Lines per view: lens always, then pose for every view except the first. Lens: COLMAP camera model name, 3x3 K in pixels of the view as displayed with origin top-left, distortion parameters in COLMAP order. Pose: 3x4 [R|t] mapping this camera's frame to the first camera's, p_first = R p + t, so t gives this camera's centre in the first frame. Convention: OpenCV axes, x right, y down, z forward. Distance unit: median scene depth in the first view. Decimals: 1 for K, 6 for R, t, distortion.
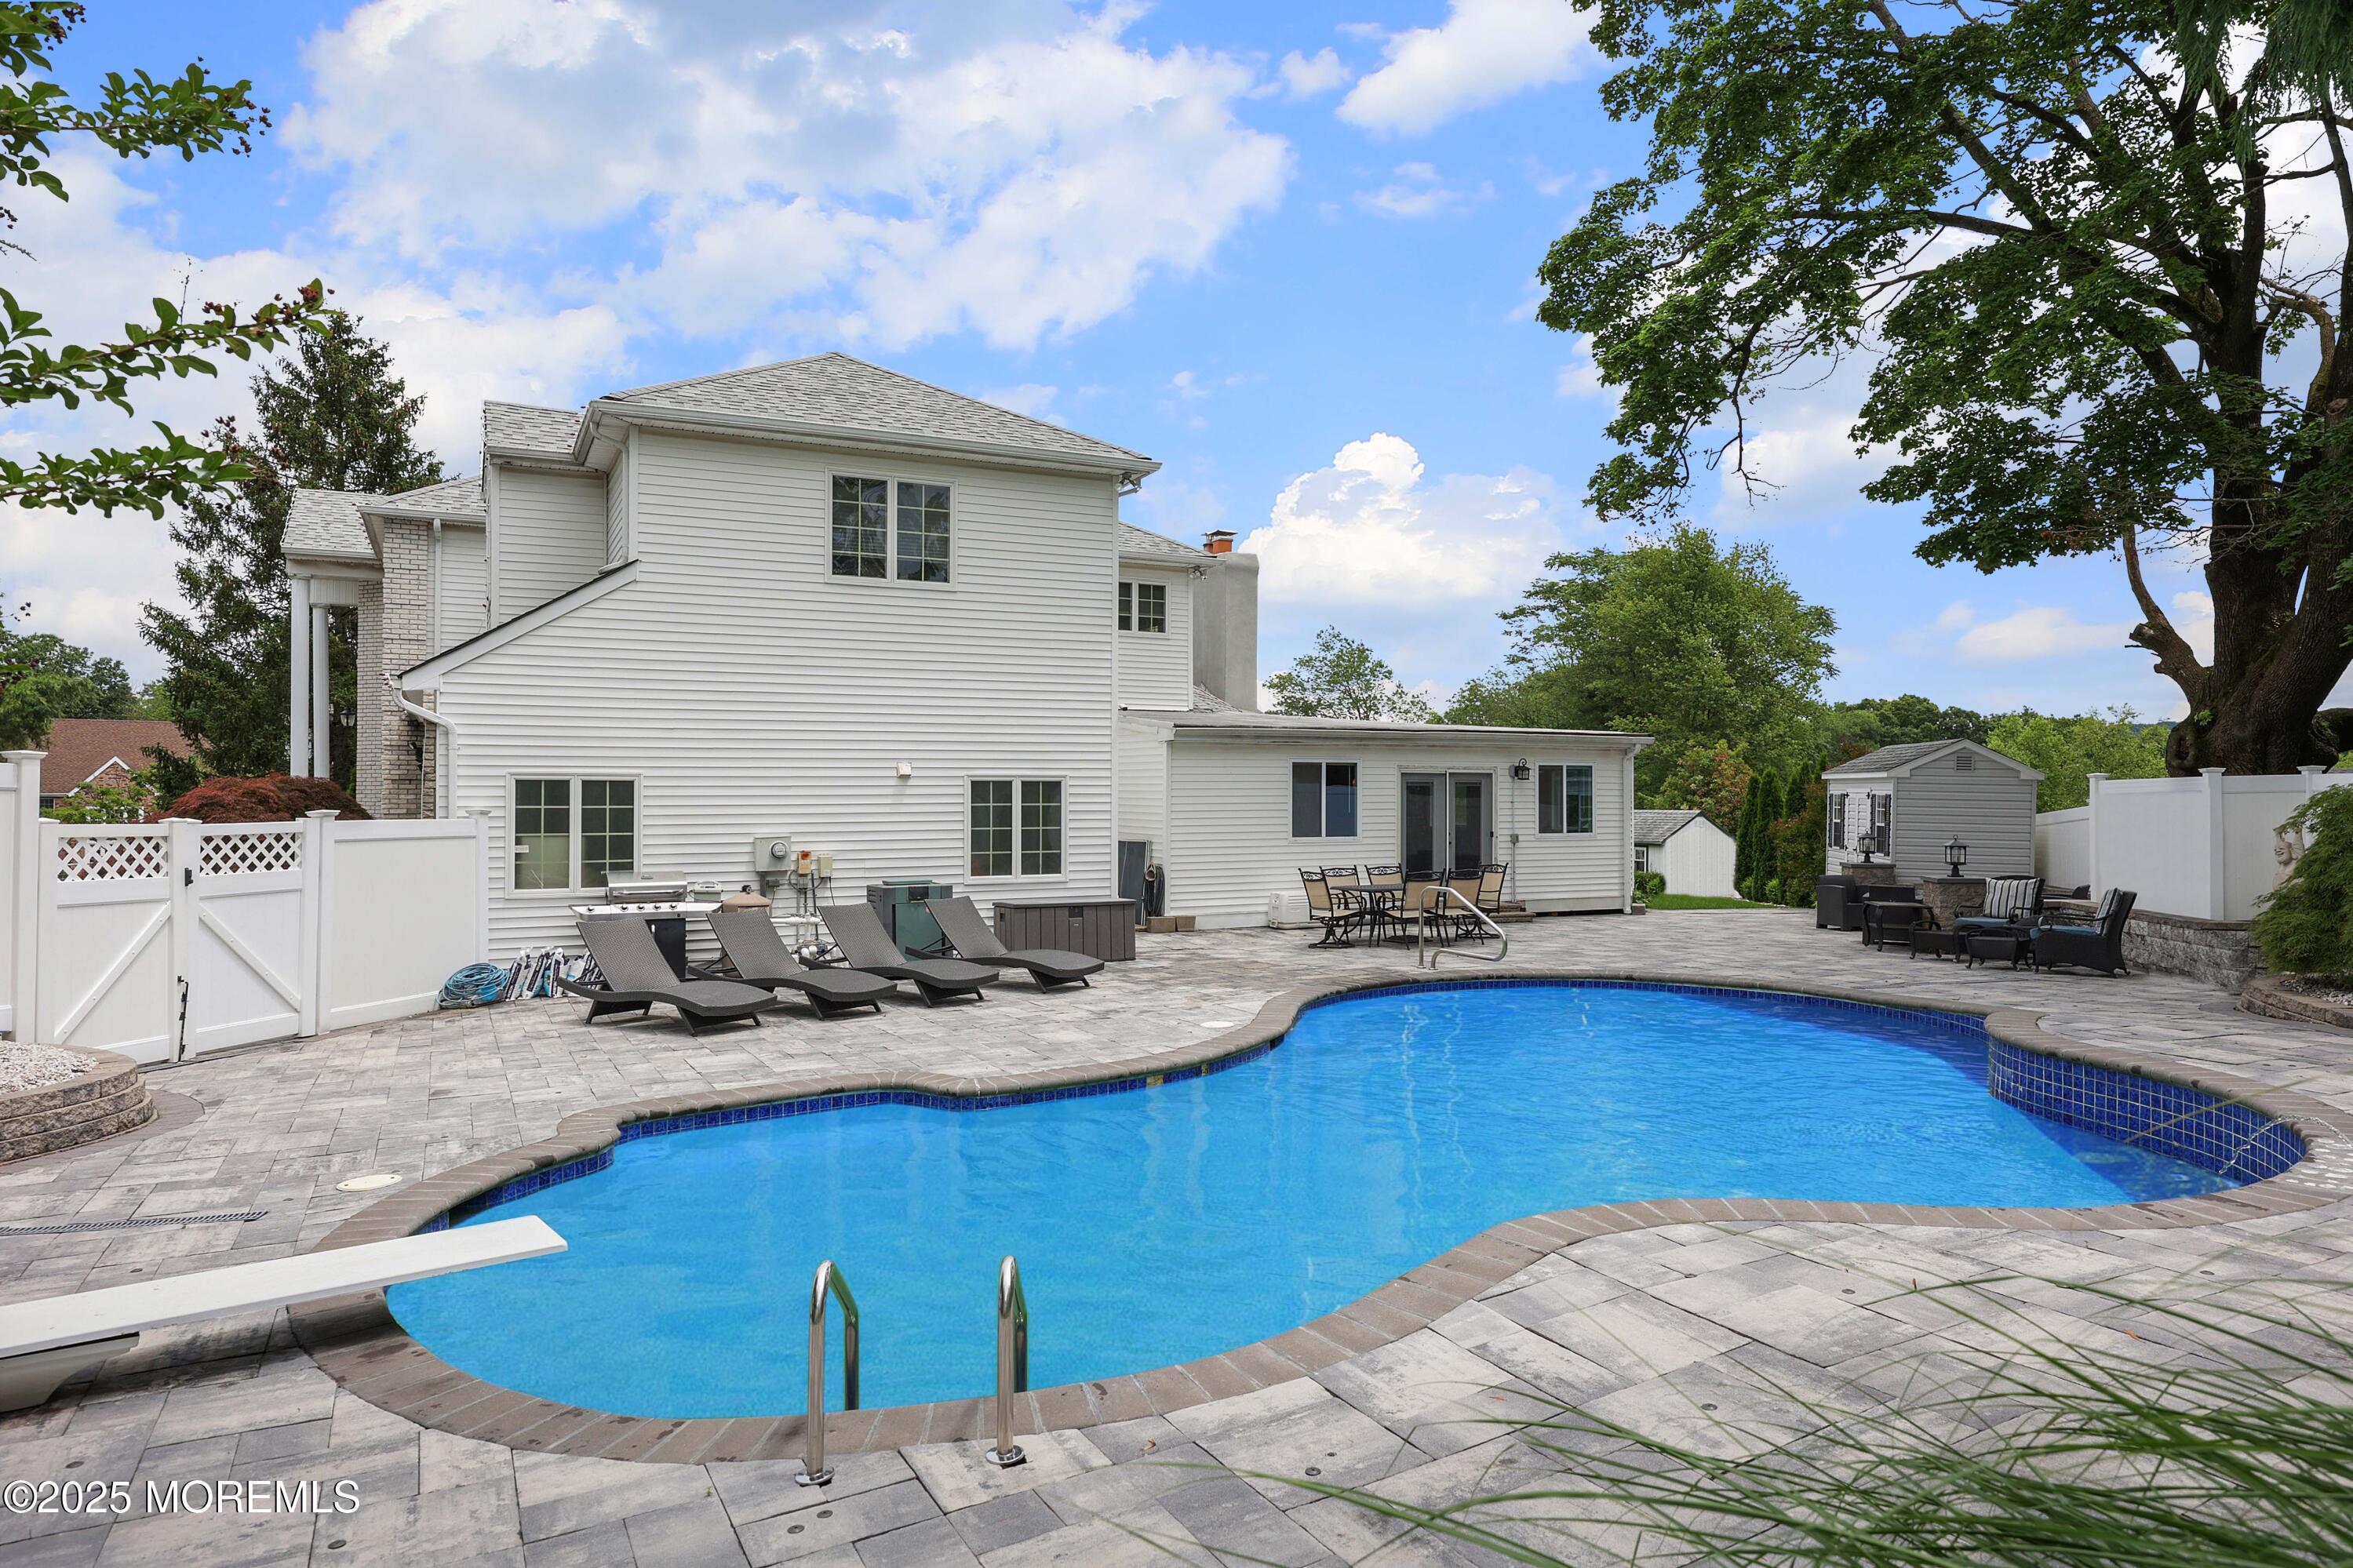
lens RADIAL K [[1446.9, 0, 1219.1], [0, 1446.9, 780.7], [0, 0, 1]] dist [0.002162, -0.003931]
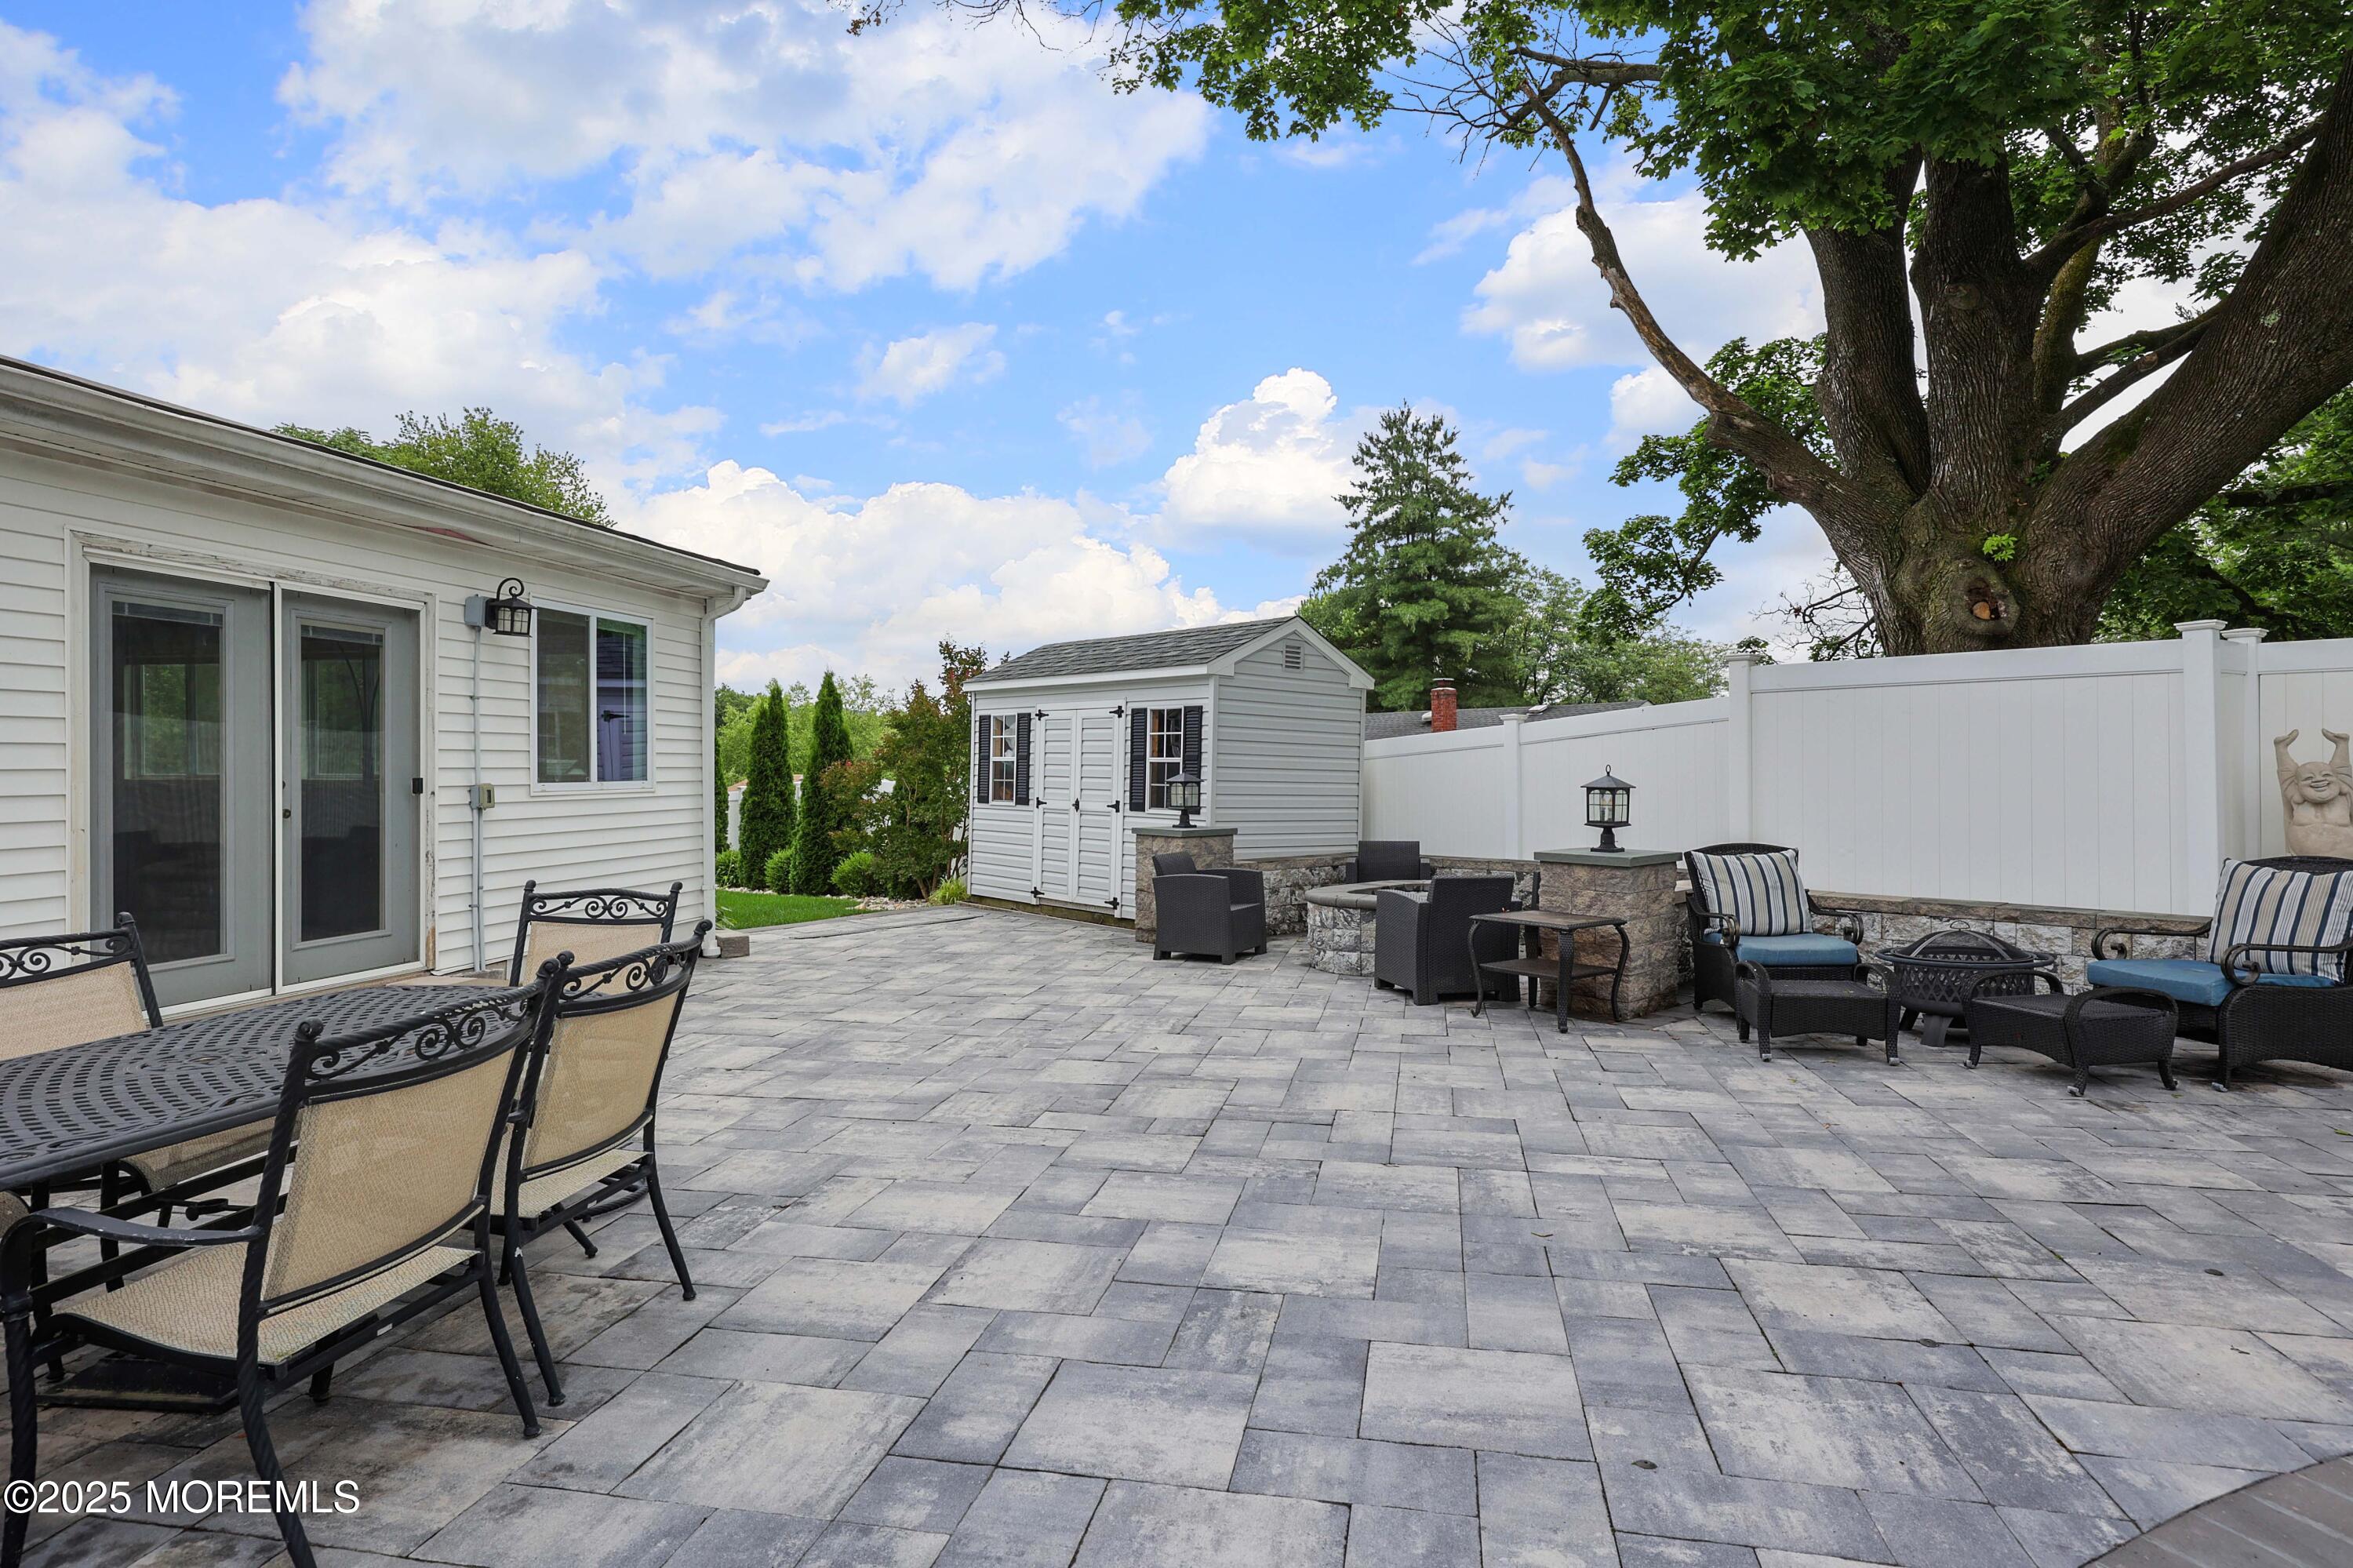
lens RADIAL K [[1272.9, 0, 1188.7], [0, 1272.9, 782.6], [0, 0, 1]] dist [-0.005382, -0.000232]
pose [[0.635966, -0.010506, 0.771646, 0.073728], [-0.009494, 0.999725, 0.021435, 0.029703], [-0.771659, -0.020958, 0.635691, 0.700618]]
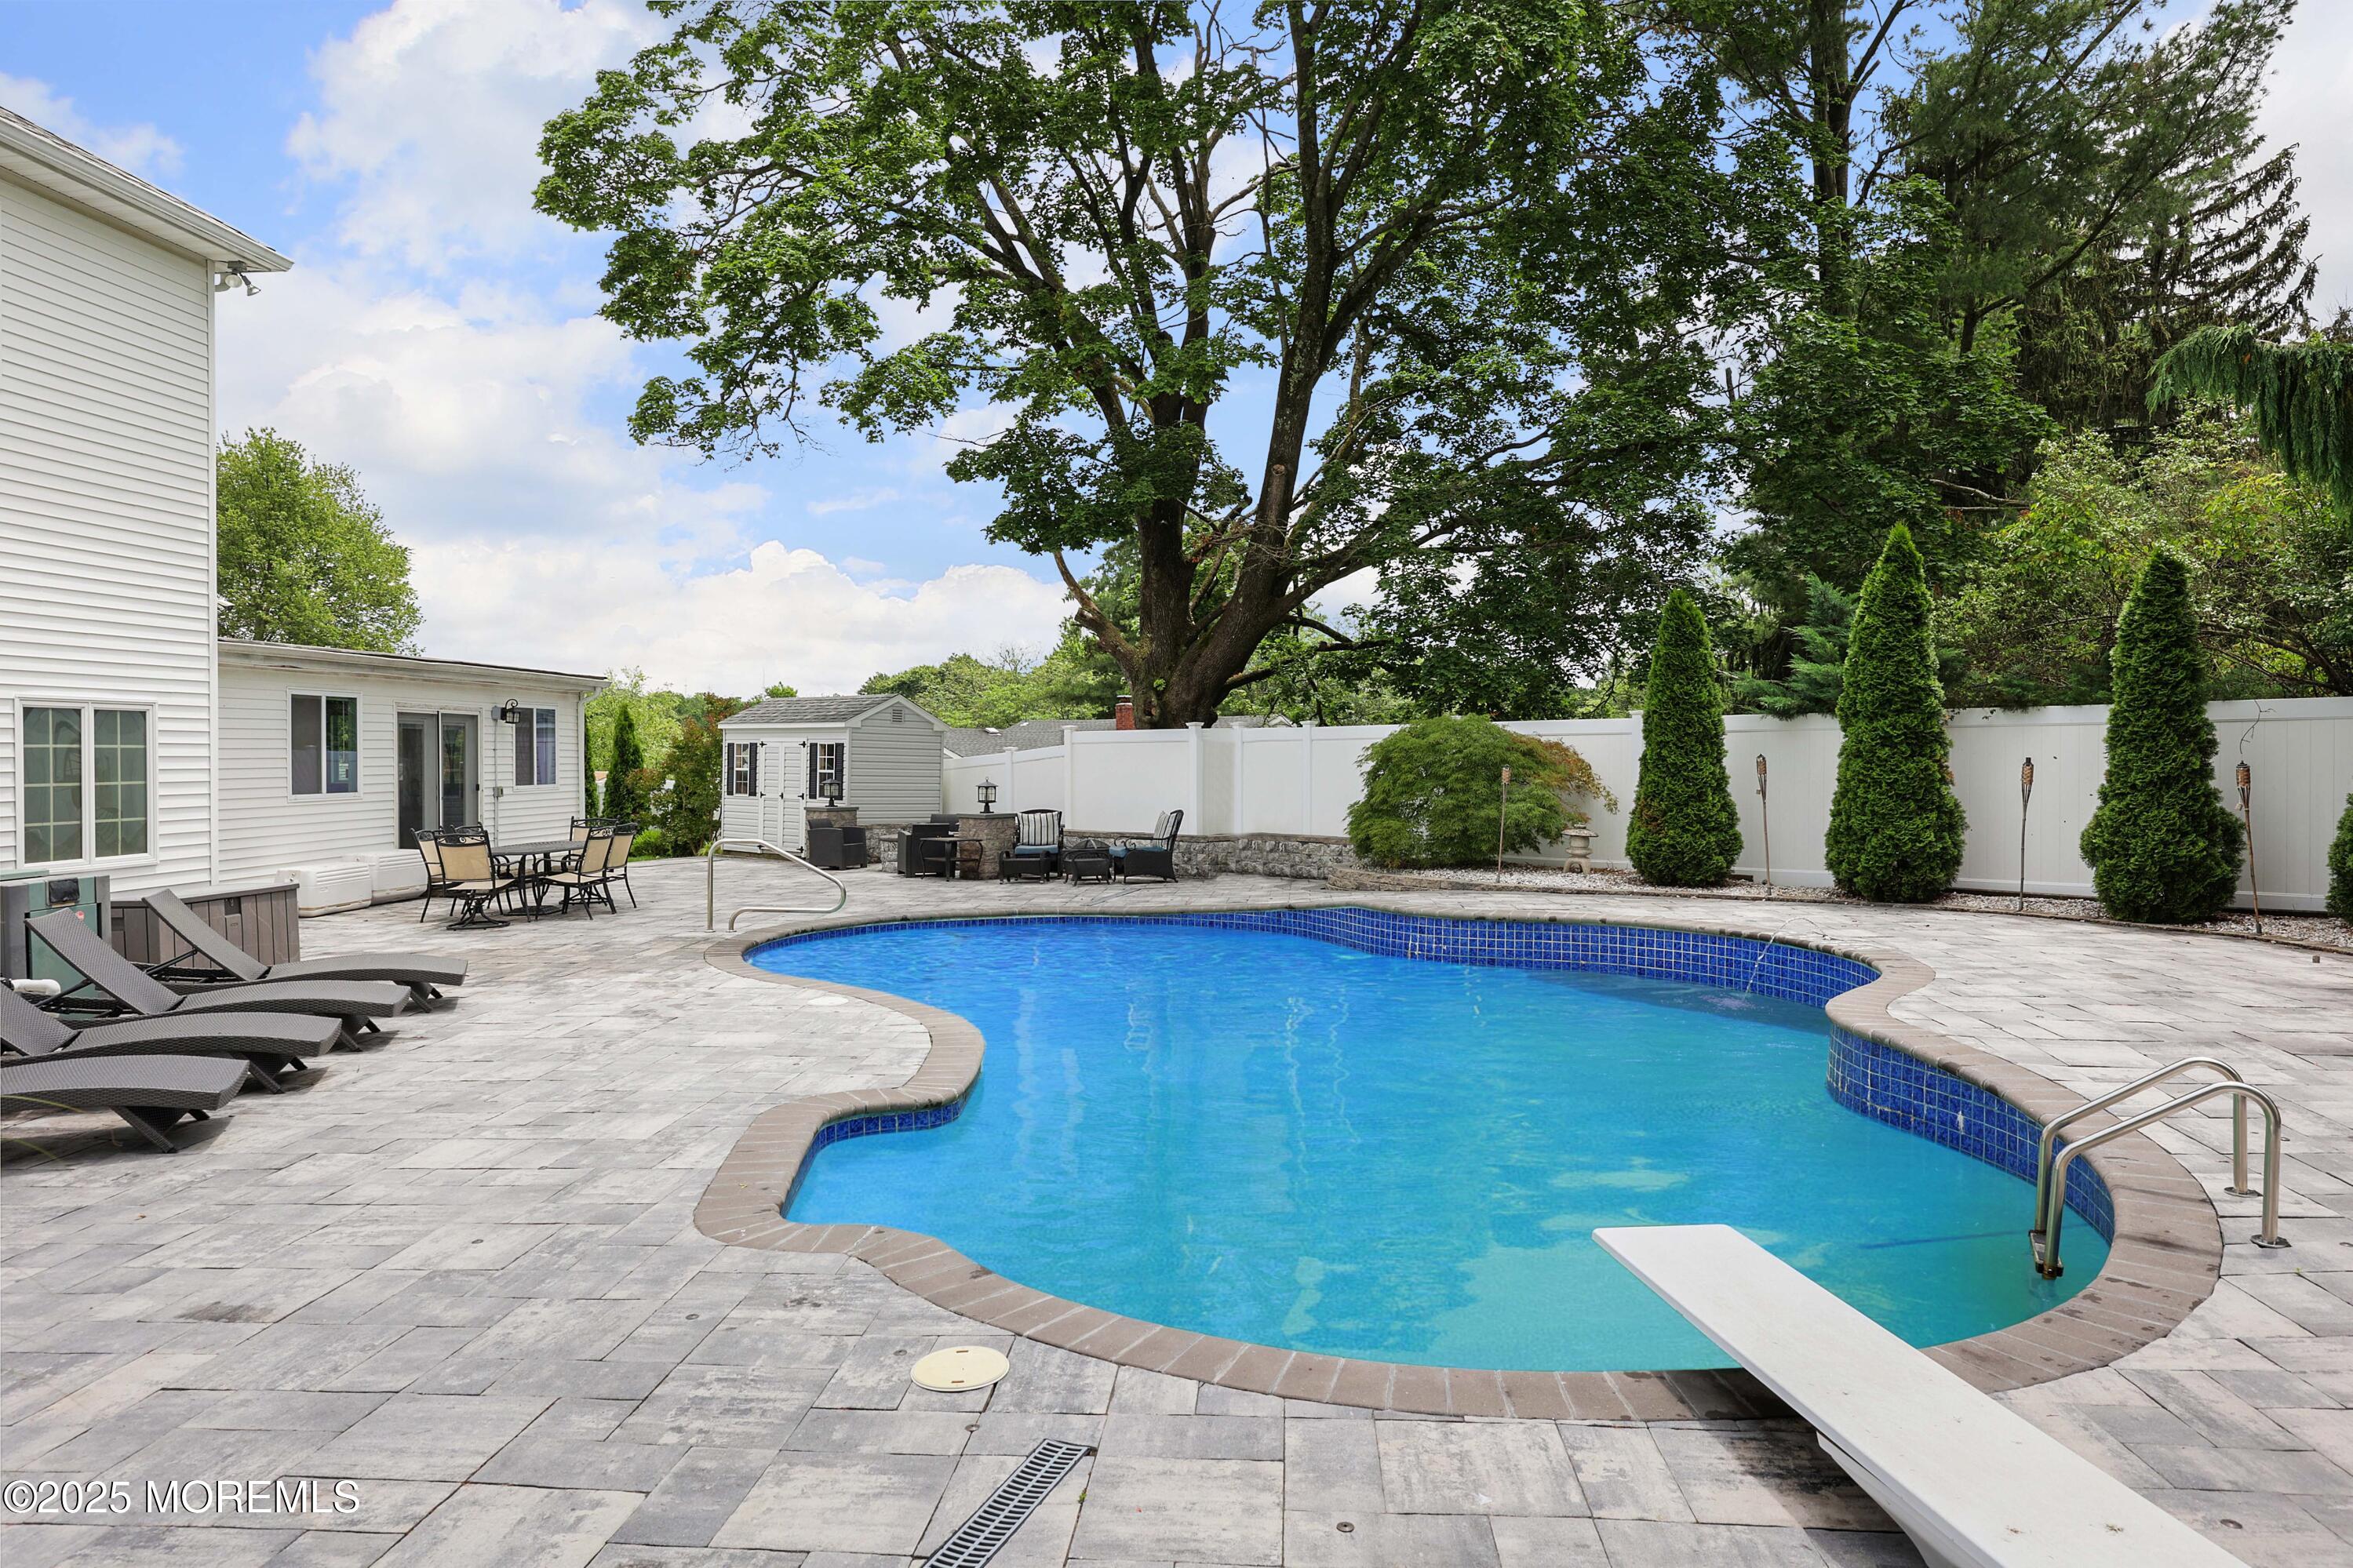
lens RADIAL K [[1446.9, 0, 1185.4], [0, 1446.9, 799.2], [0, 0, 1]] dist [0.002162, -0.003931]
pose [[0.539479, -0.025522, 0.841612, -0.326254], [-0.010767, 0.999250, 0.037204, 0.008356], [-0.841930, -0.029133, 0.538799, 0.196385]]
